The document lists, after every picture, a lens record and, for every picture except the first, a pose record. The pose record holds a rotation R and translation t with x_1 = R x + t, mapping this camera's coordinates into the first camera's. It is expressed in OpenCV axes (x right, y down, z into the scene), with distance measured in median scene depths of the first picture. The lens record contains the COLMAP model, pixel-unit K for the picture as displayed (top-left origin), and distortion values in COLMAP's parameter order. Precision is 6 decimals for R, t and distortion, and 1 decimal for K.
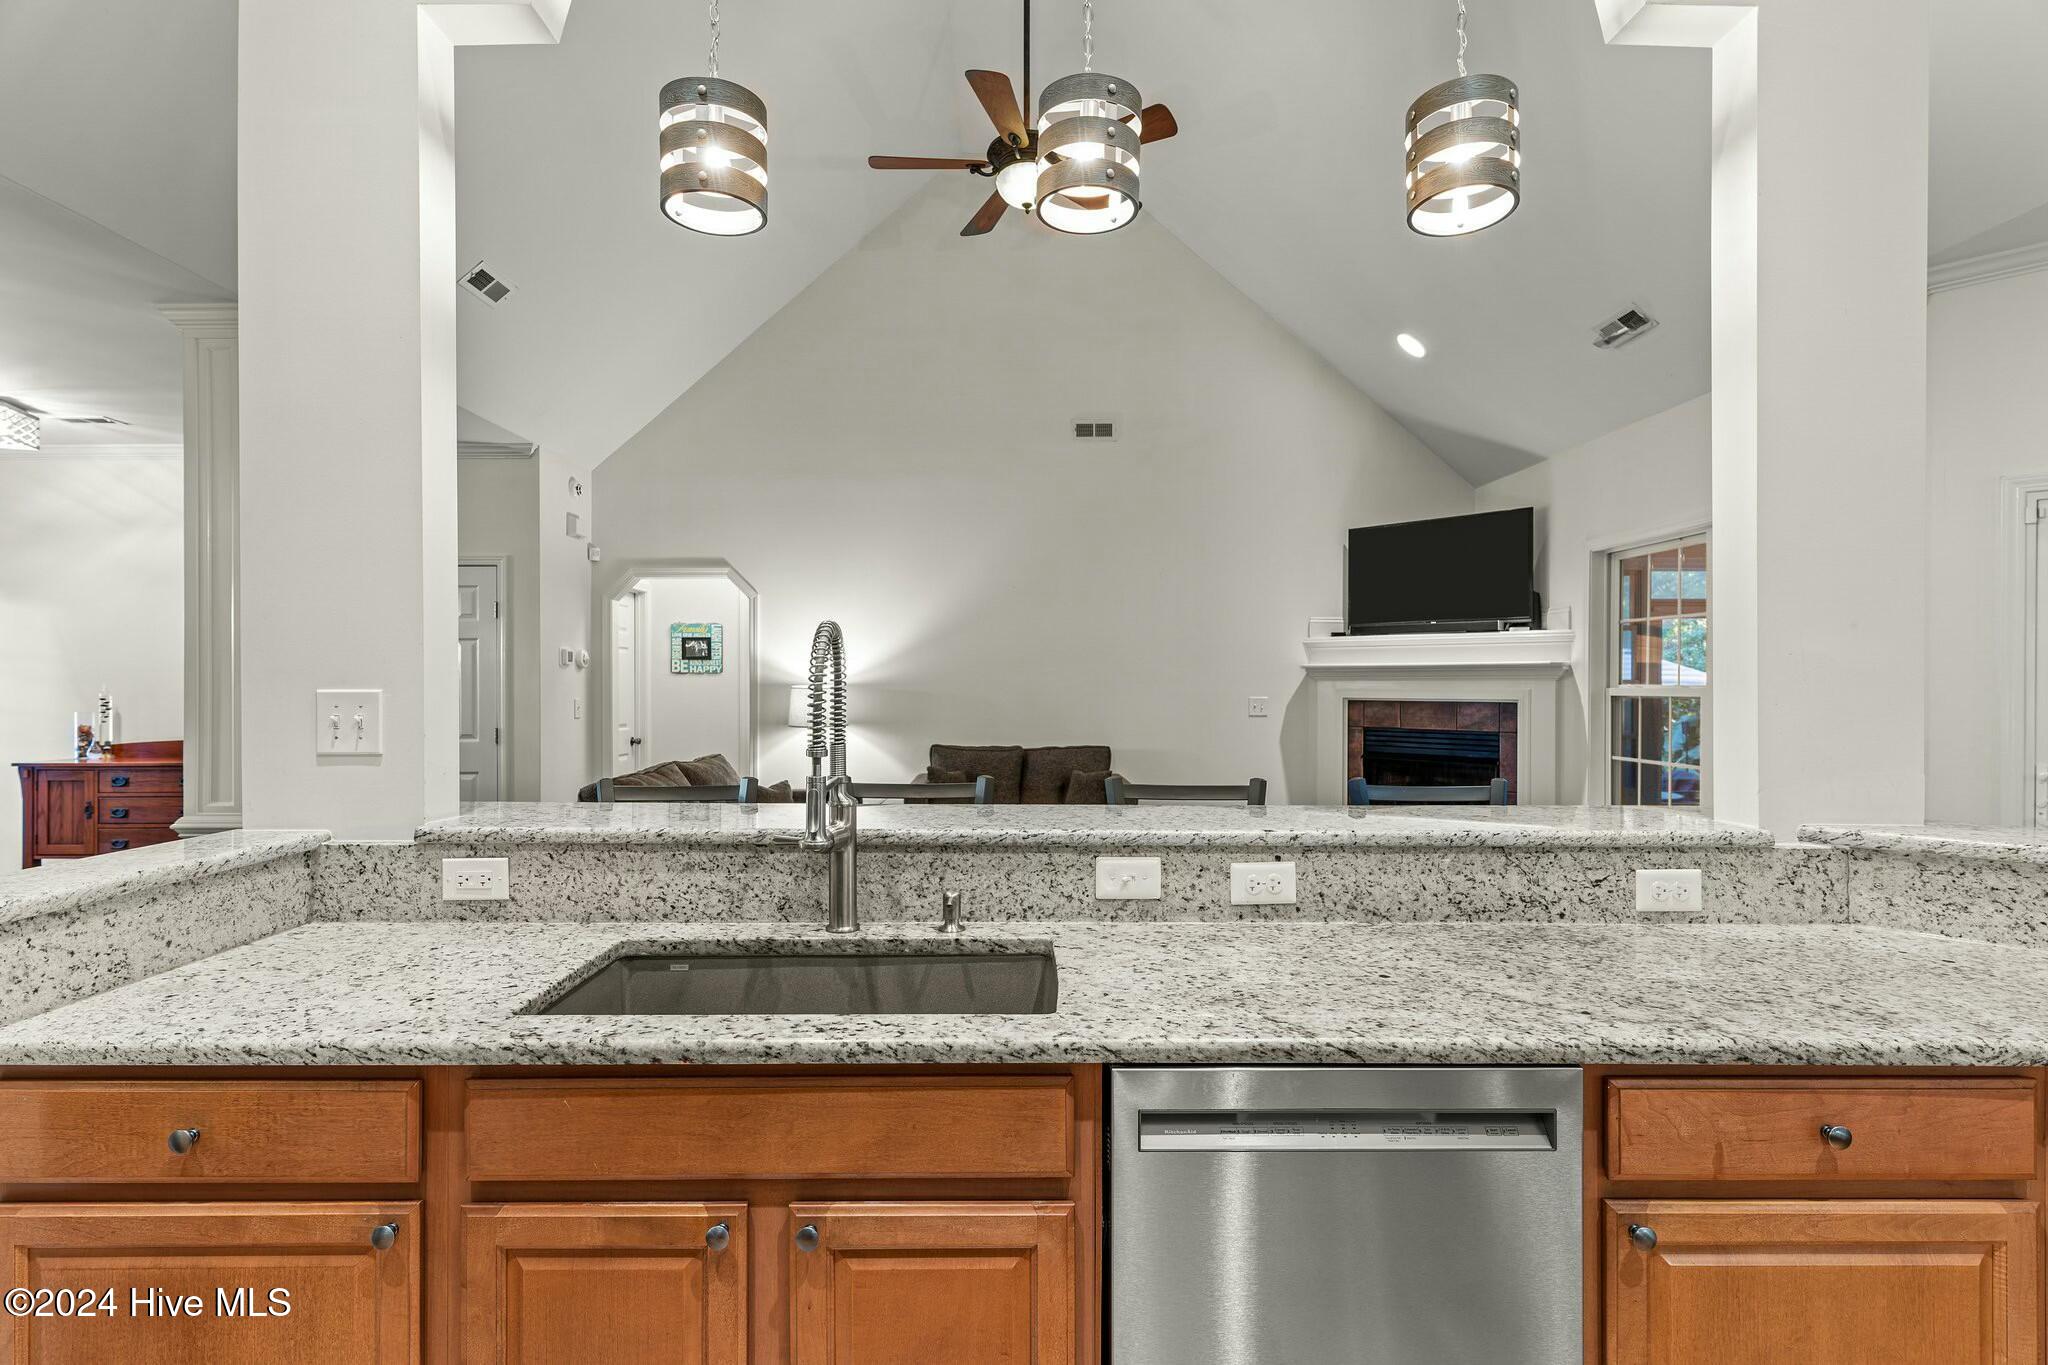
lens RADIAL K [[980.0, 0, 1019.6], [0, 980.0, 684.1], [0, 0, 1]] dist [0.005901, -0.001250]
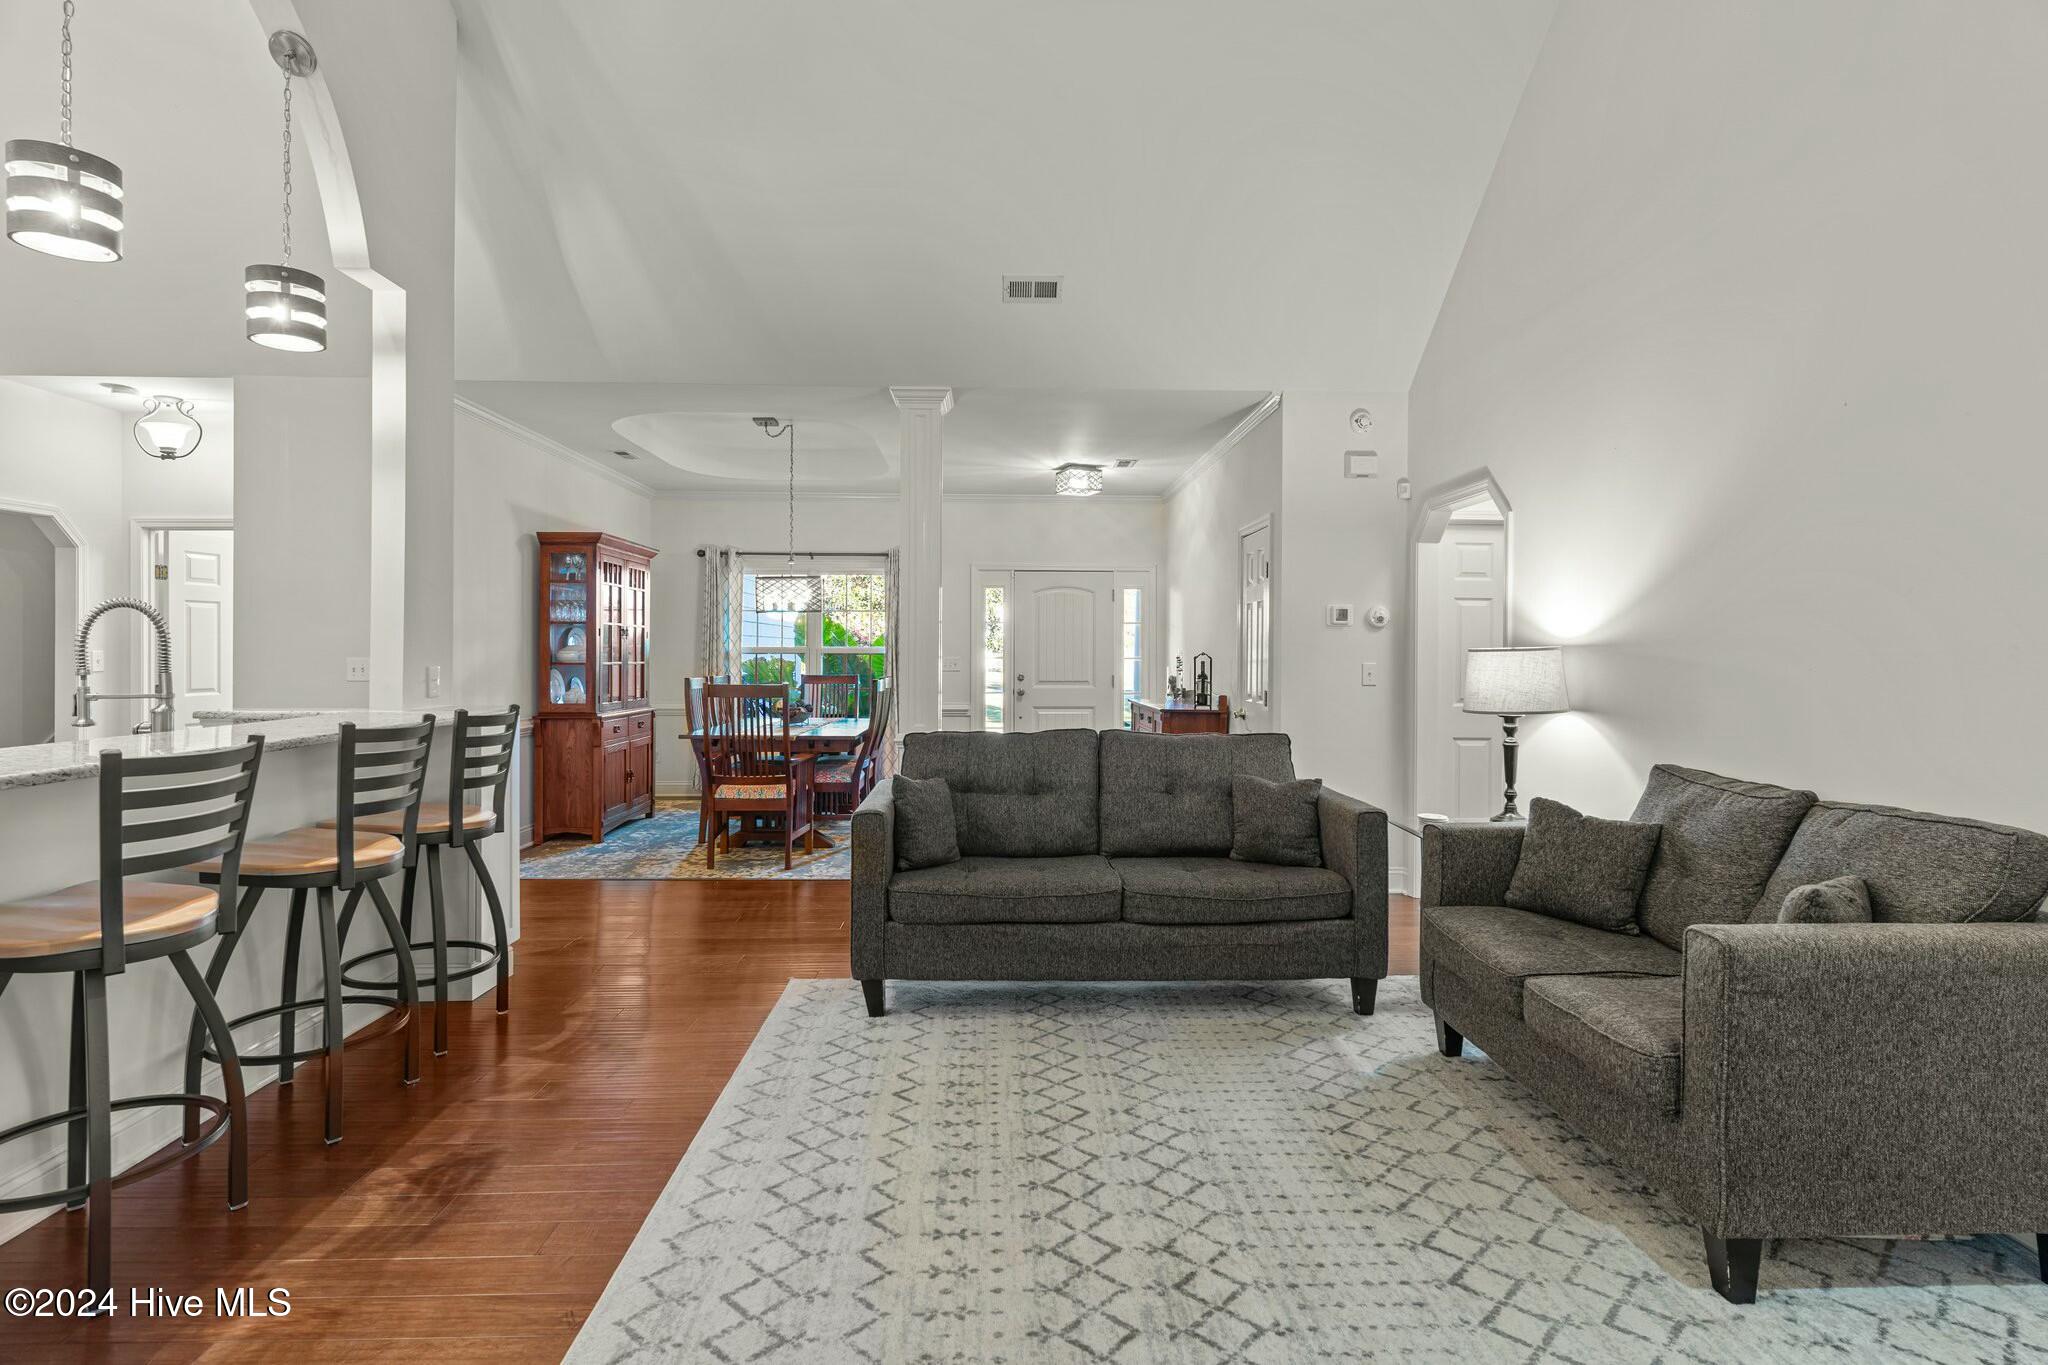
lens RADIAL K [[980.0, 0, 1021.3], [0, 980.0, 669.5], [0, 0, 1]] dist [0.005901, -0.001250]
pose [[0.023459, 0.019738, -0.999530, 1.382288], [-0.005155, 0.999794, 0.019623, 0.015628], [0.999712, 0.004692, 0.023556, 2.263858]]
